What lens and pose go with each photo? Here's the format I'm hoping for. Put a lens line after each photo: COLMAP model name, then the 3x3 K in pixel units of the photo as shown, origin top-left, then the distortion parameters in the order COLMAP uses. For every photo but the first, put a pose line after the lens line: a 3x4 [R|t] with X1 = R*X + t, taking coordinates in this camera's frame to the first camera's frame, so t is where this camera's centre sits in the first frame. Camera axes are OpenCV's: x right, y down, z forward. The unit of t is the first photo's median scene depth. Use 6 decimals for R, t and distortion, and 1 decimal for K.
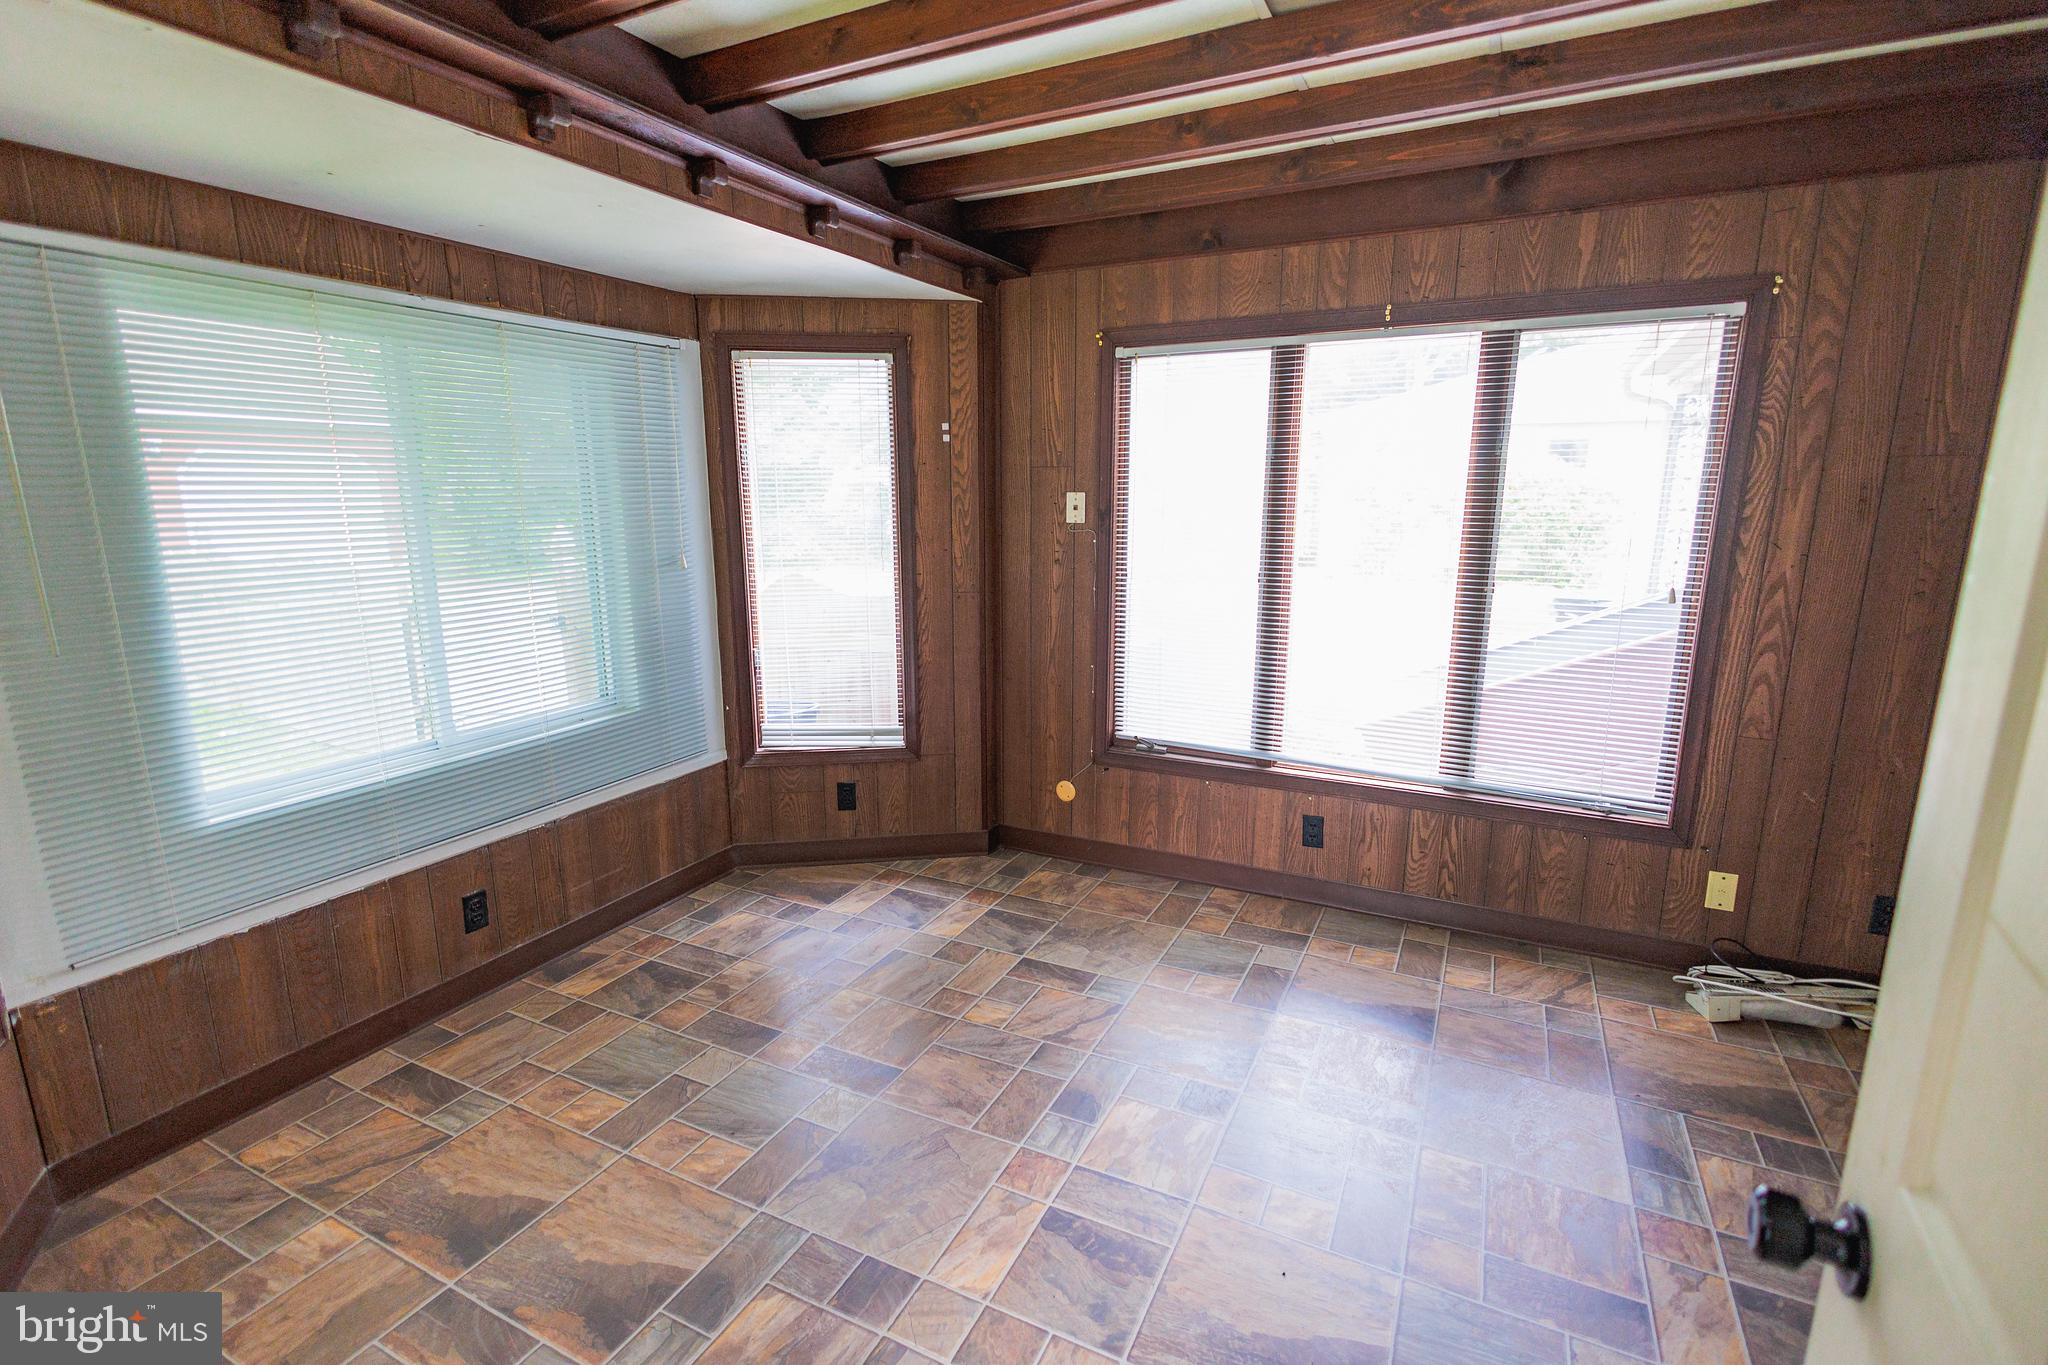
lens RADIAL K [[943.9, 0, 1025.5], [0, 943.9, 679.4], [0, 0, 1]] dist [0.011876, -0.002795]
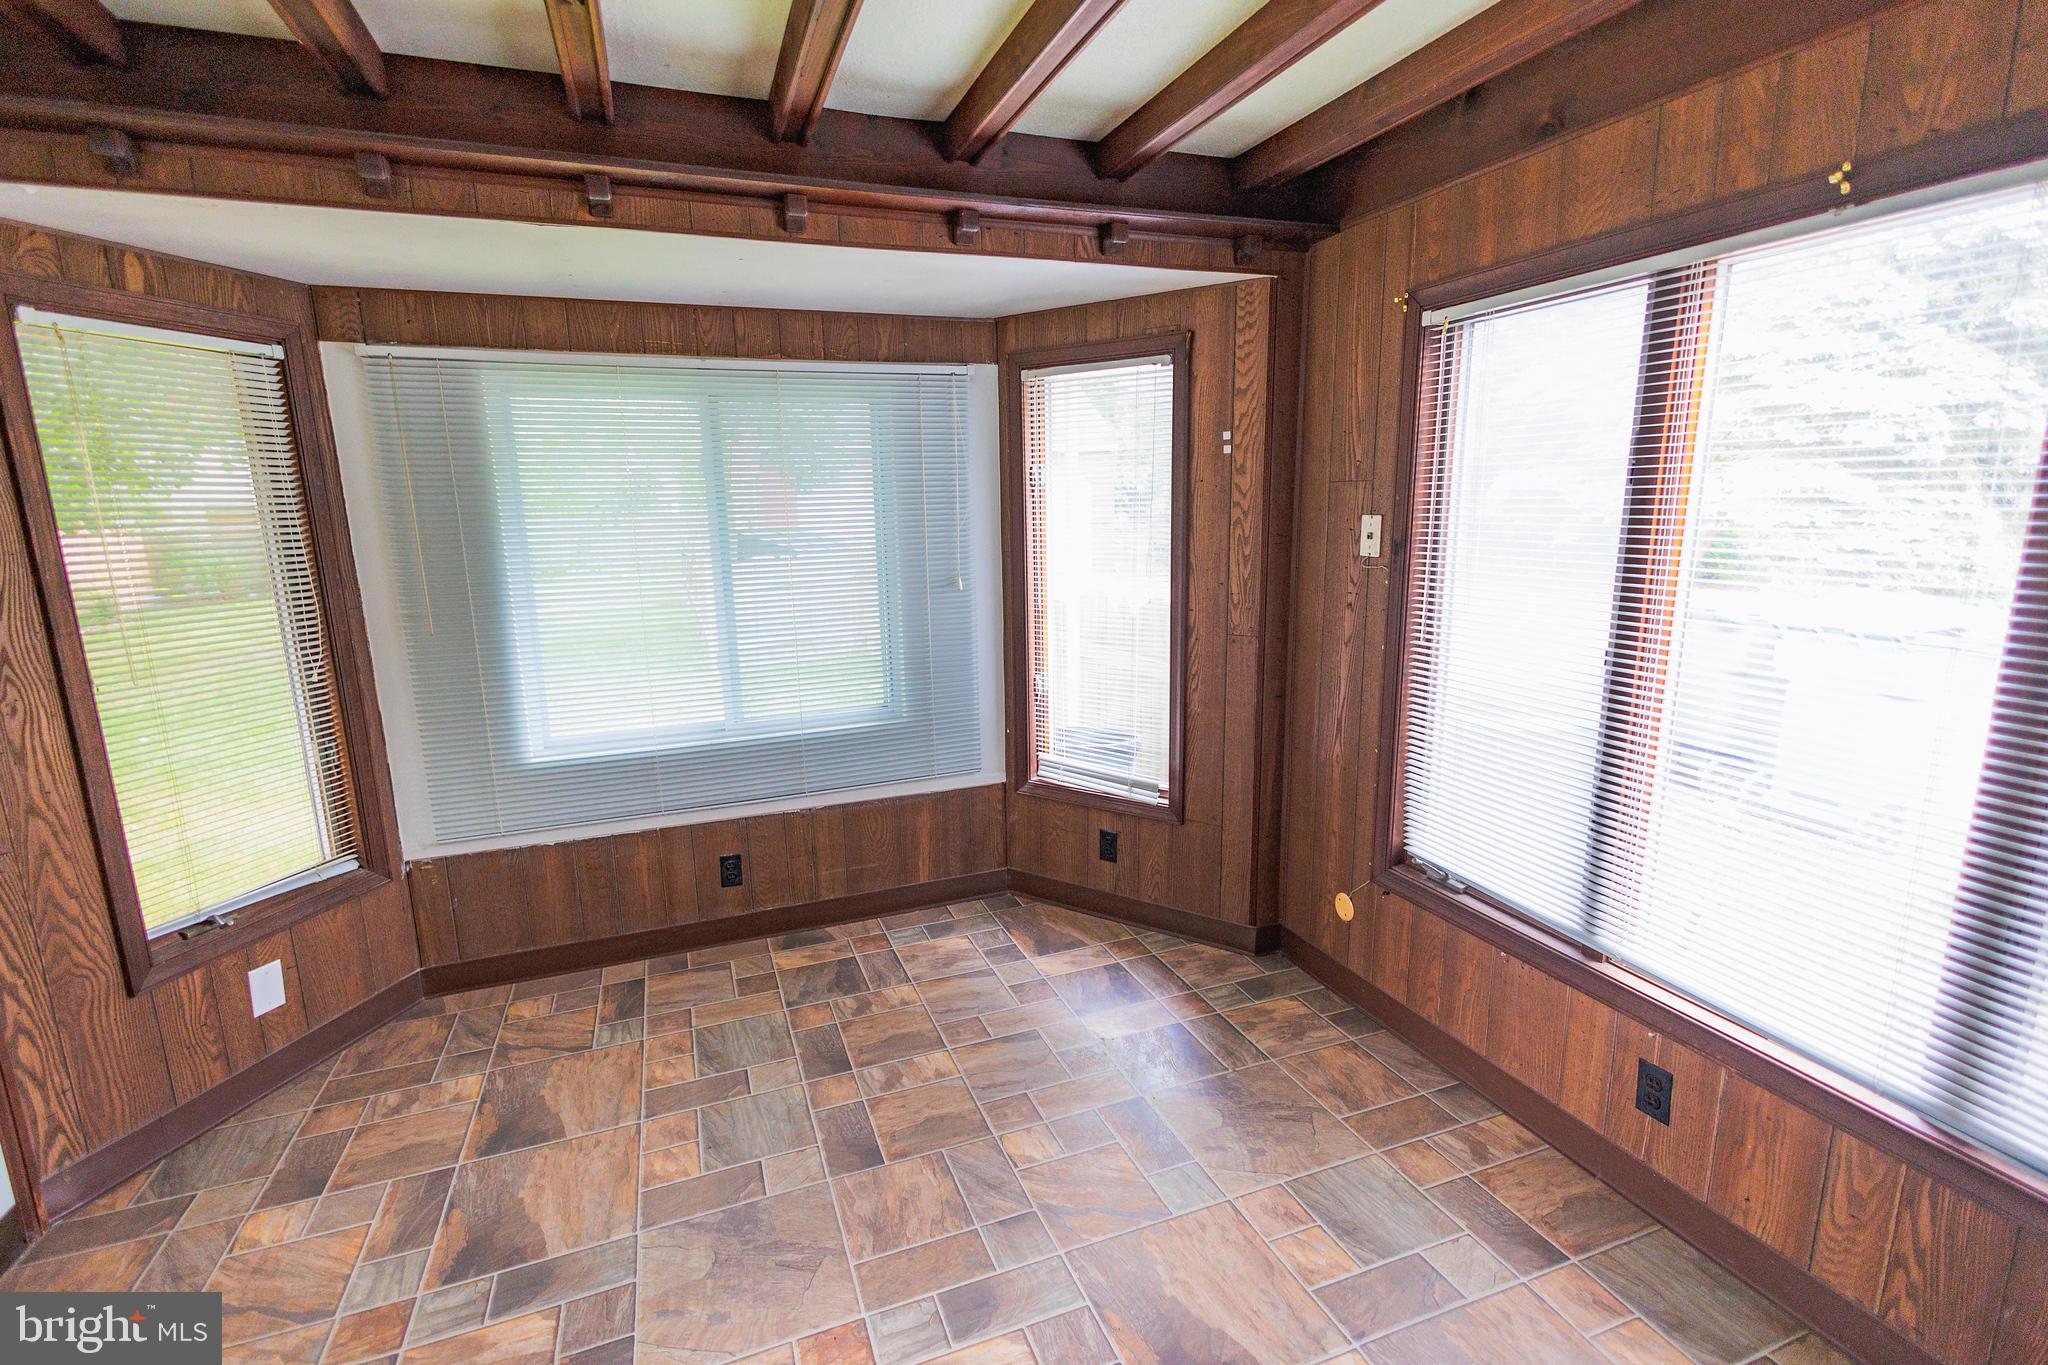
lens RADIAL K [[943.9, 0, 1029.5], [0, 943.9, 683.4], [0, 0, 1]] dist [0.011876, -0.002795]
pose [[0.742817, 0.120214, -0.658614, 0.377221], [-0.118926, 0.991795, 0.046897, -0.074189], [0.658847, 0.043491, 0.751018, 0.287722]]
